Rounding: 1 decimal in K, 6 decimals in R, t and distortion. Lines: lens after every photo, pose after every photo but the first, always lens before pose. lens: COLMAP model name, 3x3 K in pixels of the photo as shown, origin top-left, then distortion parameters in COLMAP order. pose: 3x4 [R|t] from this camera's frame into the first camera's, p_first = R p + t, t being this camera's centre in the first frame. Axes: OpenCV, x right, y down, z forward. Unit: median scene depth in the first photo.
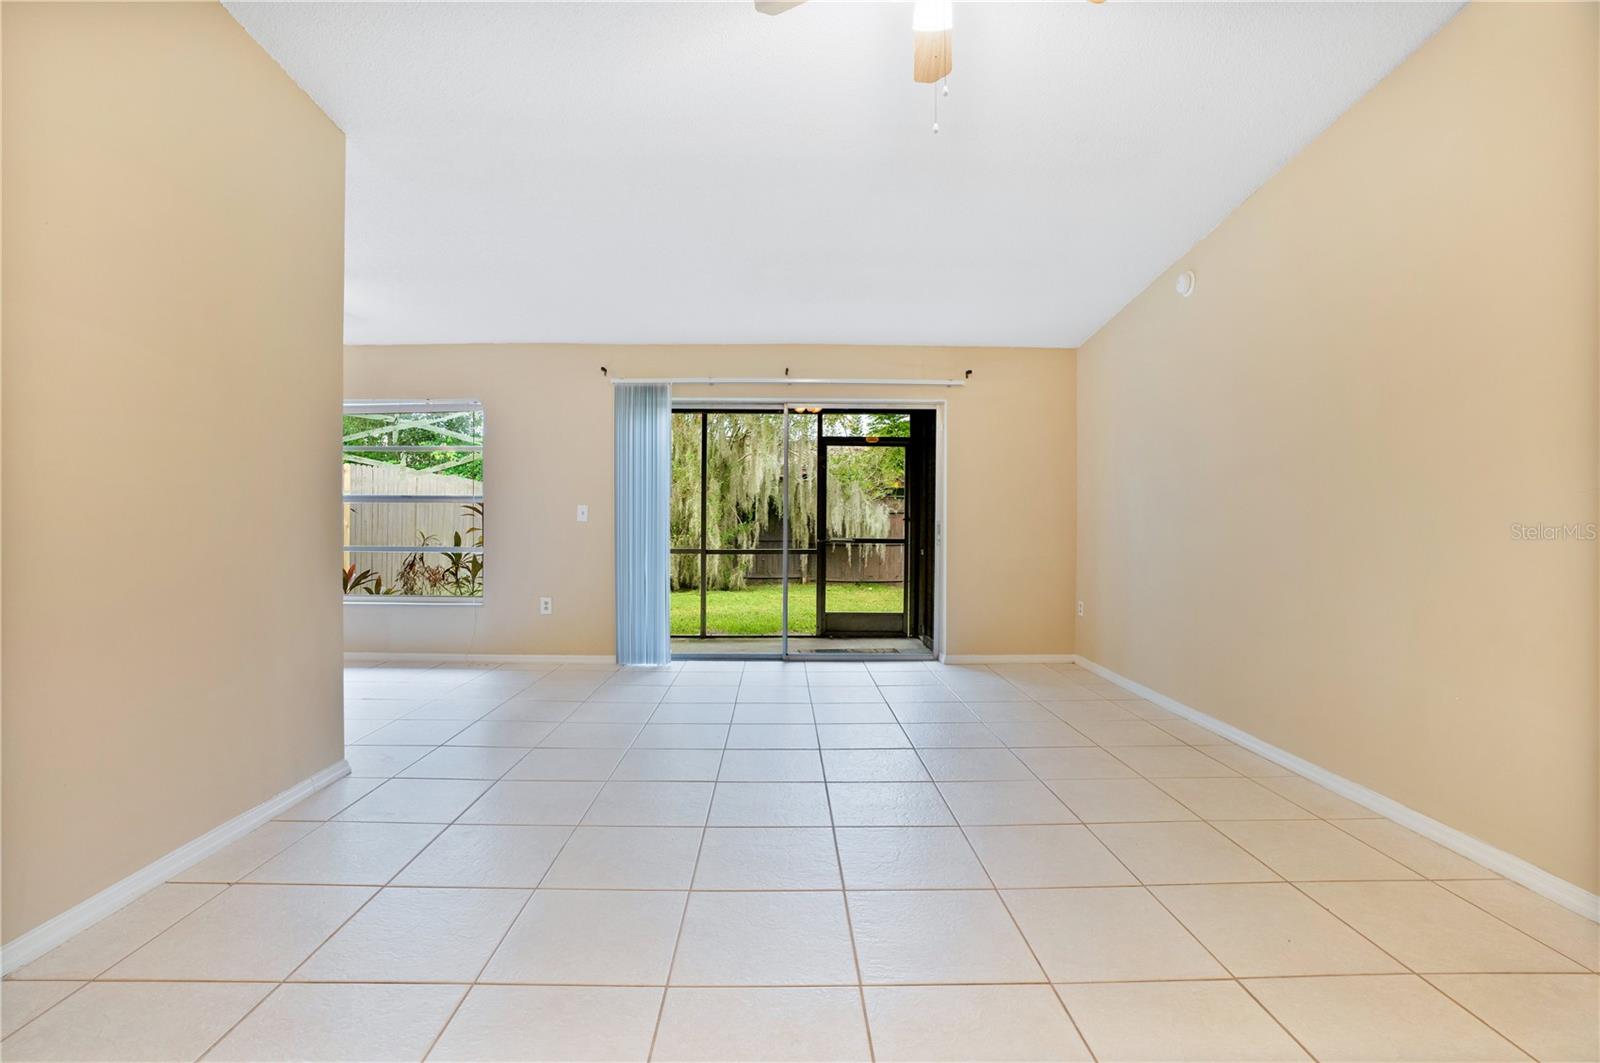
lens RADIAL K [[756.3, 0, 807.7], [0, 756.3, 545.2], [0, 0, 1]] dist [-0.067977, 0.029036]
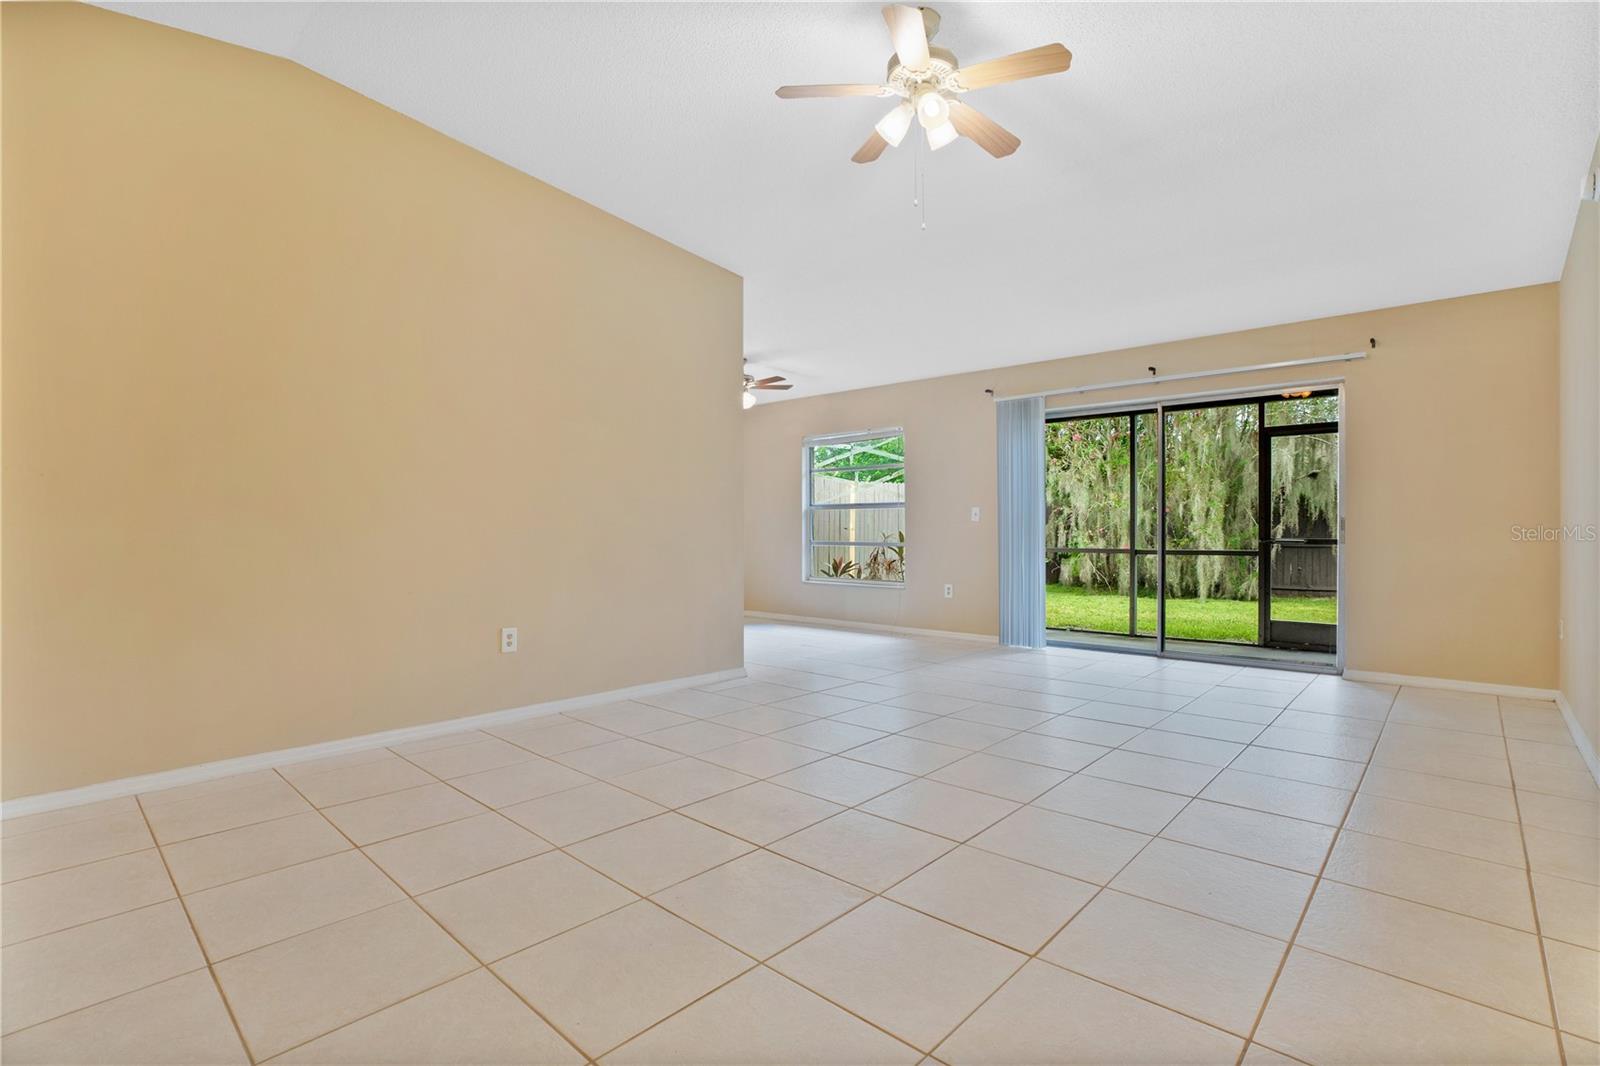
lens RADIAL K [[758.7, 0, 797.5], [0, 758.7, 539.6], [0, 0, 1]] dist [-0.027330, 0.000381]
pose [[0.726863, 0.002589, -0.686778, 0.301212], [-0.015113, 0.999811, -0.012226, 0.015494], [0.686616, 0.019266, 0.726765, -0.058335]]
